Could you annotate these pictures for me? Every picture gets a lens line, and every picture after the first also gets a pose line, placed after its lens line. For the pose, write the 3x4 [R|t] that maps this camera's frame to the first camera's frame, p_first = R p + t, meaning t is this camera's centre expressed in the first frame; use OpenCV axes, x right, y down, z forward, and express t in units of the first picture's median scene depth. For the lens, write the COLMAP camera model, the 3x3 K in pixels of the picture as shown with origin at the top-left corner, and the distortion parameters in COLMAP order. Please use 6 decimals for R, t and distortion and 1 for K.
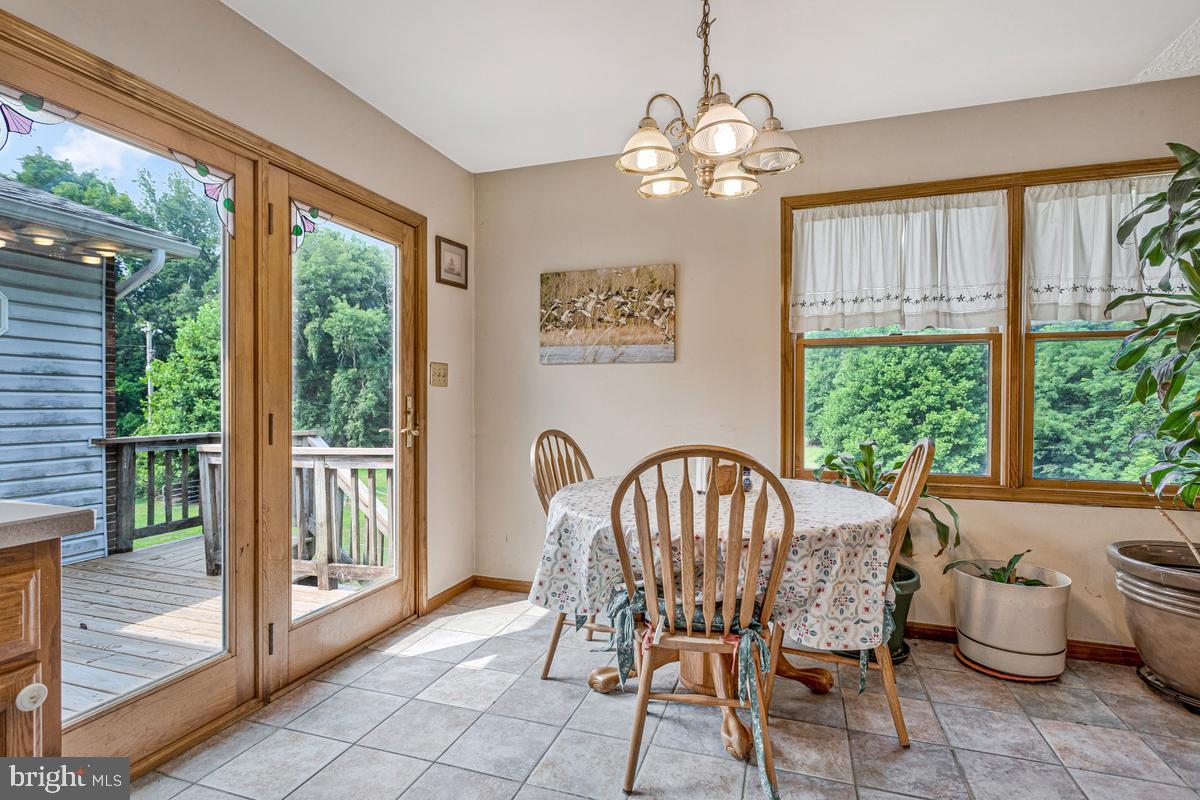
lens RADIAL K [[586.2, 0, 602.7], [0, 586.2, 404.9], [0, 0, 1]] dist [0.001847, 0.002446]
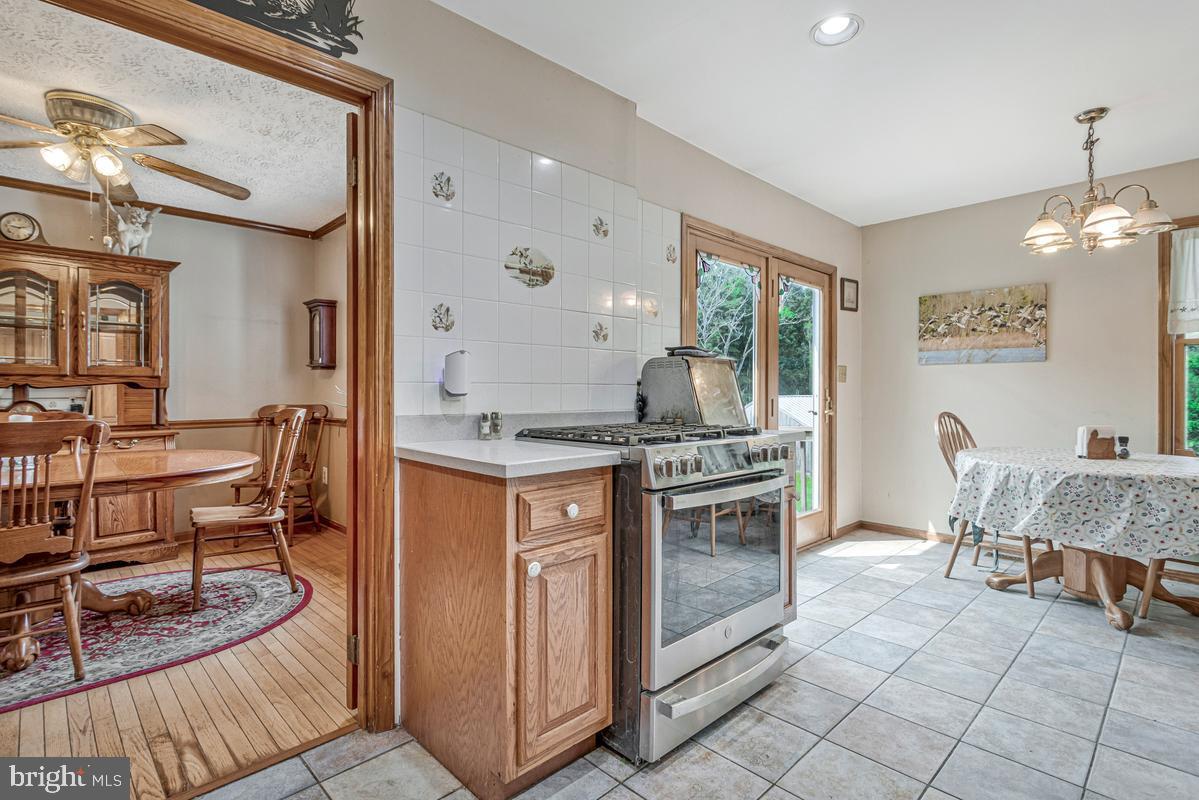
lens RADIAL K [[585.8, 0, 601.1], [0, 585.8, 394.8], [0, 0, 1]] dist [0.001847, 0.002446]
pose [[0.892899, -0.000555, -0.450257, -0.162912], [-0.002707, 0.999975, -0.006601, 0.010238], [0.450249, 0.007113, 0.892875, -0.554574]]
